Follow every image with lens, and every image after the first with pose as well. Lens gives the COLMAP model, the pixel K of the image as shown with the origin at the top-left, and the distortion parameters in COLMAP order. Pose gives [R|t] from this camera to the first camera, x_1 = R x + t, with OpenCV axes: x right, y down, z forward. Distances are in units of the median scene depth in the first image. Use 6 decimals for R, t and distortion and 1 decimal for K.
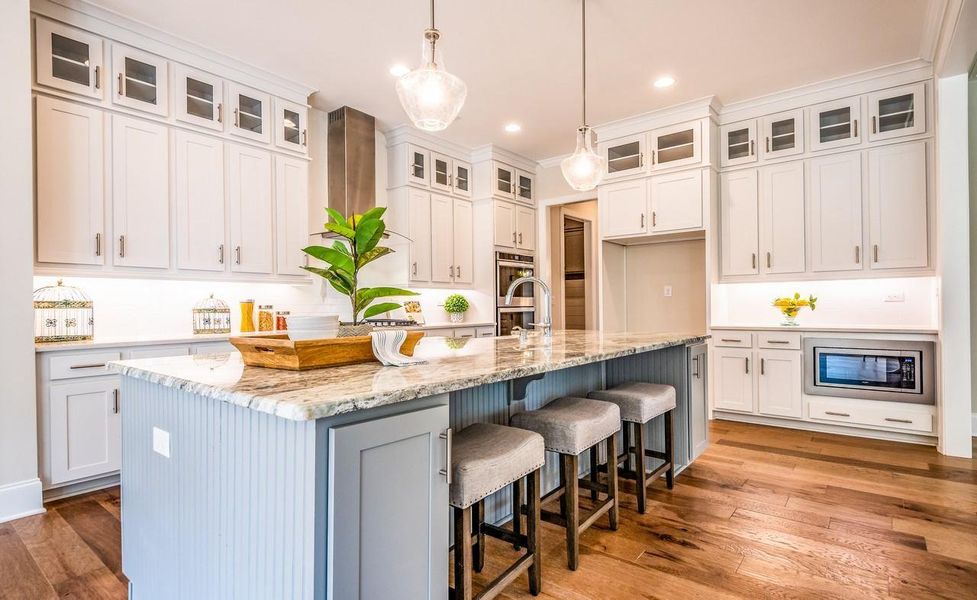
lens RADIAL K [[467.7, 0, 488.5], [0, 467.7, 300.0], [0, 0, 1]] dist [0.027484, 0.000141]
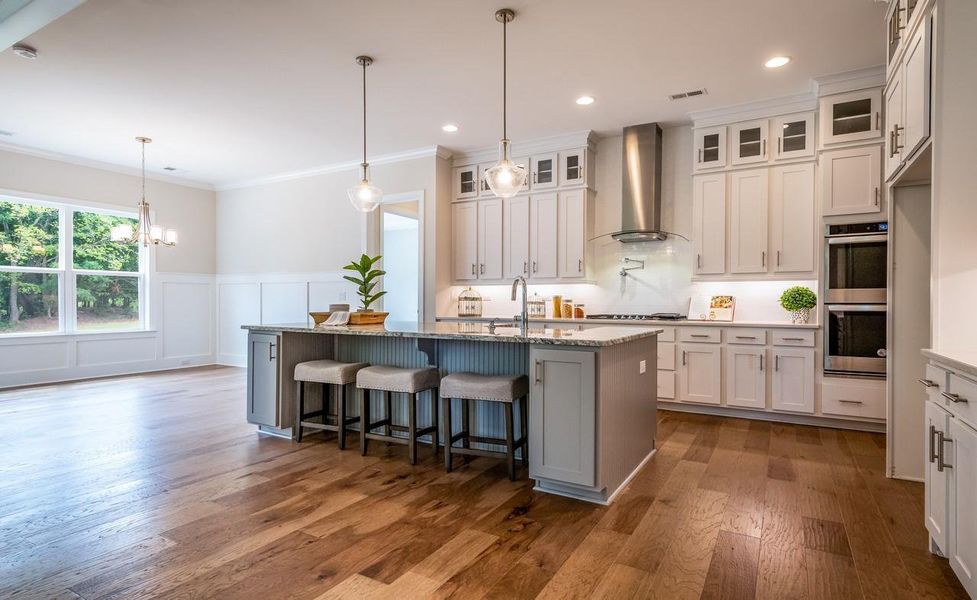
lens RADIAL K [[463.1, 0, 489.0], [0, 463.1, 304.6], [0, 0, 1]] dist [0.002464, 0.000333]
pose [[0.195483, 0.014387, -0.980602, 1.088150], [0.009205, 0.999821, 0.016504, 0.001811], [0.980664, -0.012252, 0.195316, 0.643447]]
